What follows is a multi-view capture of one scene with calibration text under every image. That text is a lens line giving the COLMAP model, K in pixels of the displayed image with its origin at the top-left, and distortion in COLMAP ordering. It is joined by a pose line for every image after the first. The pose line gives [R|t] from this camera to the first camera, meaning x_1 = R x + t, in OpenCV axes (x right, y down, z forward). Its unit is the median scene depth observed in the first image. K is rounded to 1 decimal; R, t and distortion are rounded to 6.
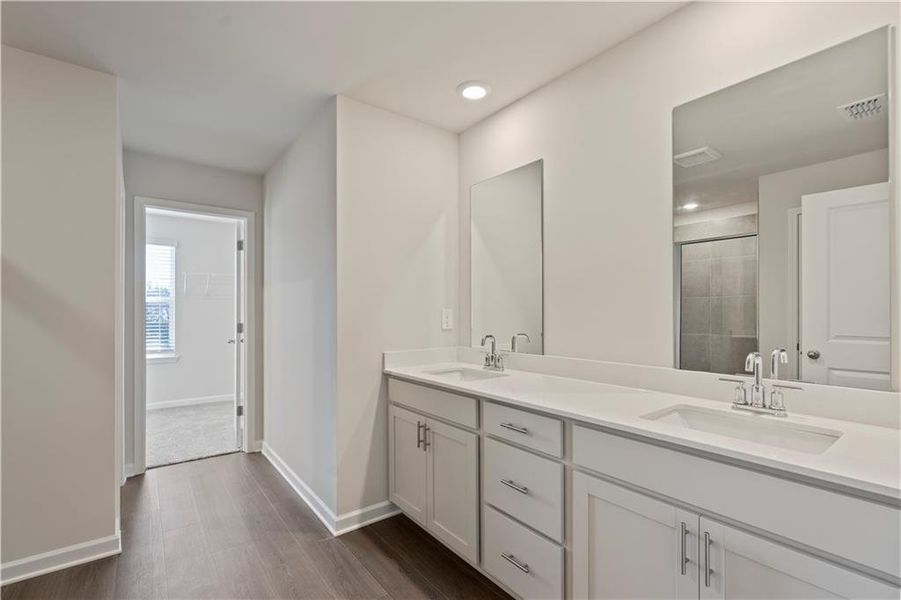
lens RADIAL K [[409.4, 0, 451.1], [0, 409.4, 315.8], [0, 0, 1]] dist [-0.001100, -0.000198]
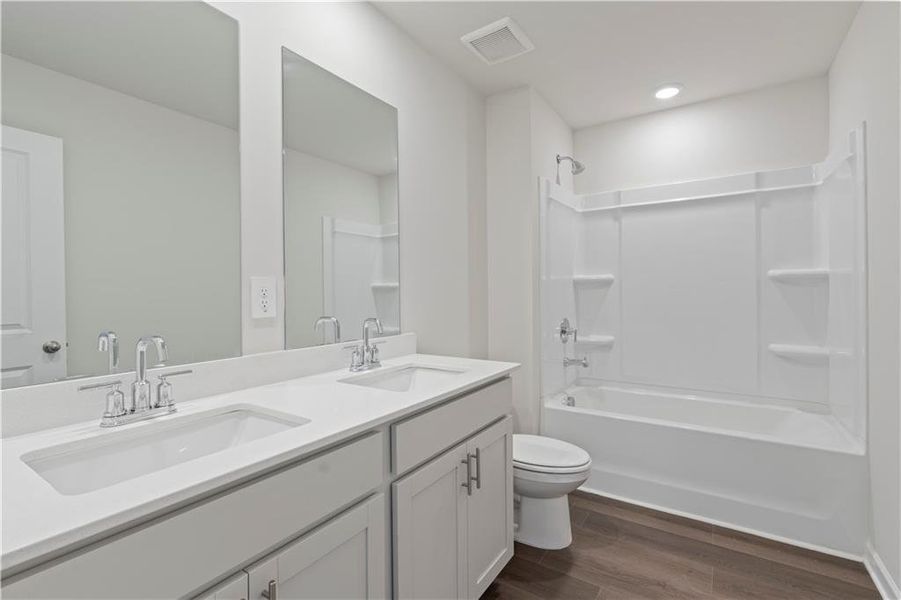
lens RADIAL K [[409.4, 0, 451.1], [0, 409.4, 315.8], [0, 0, 1]] dist [-0.001100, -0.000198]
pose [[-0.331052, -0.021566, 0.943366, -0.619519], [0.018597, 0.999396, 0.029373, 0.029069], [-0.943429, 0.027268, -0.330451, 1.162353]]
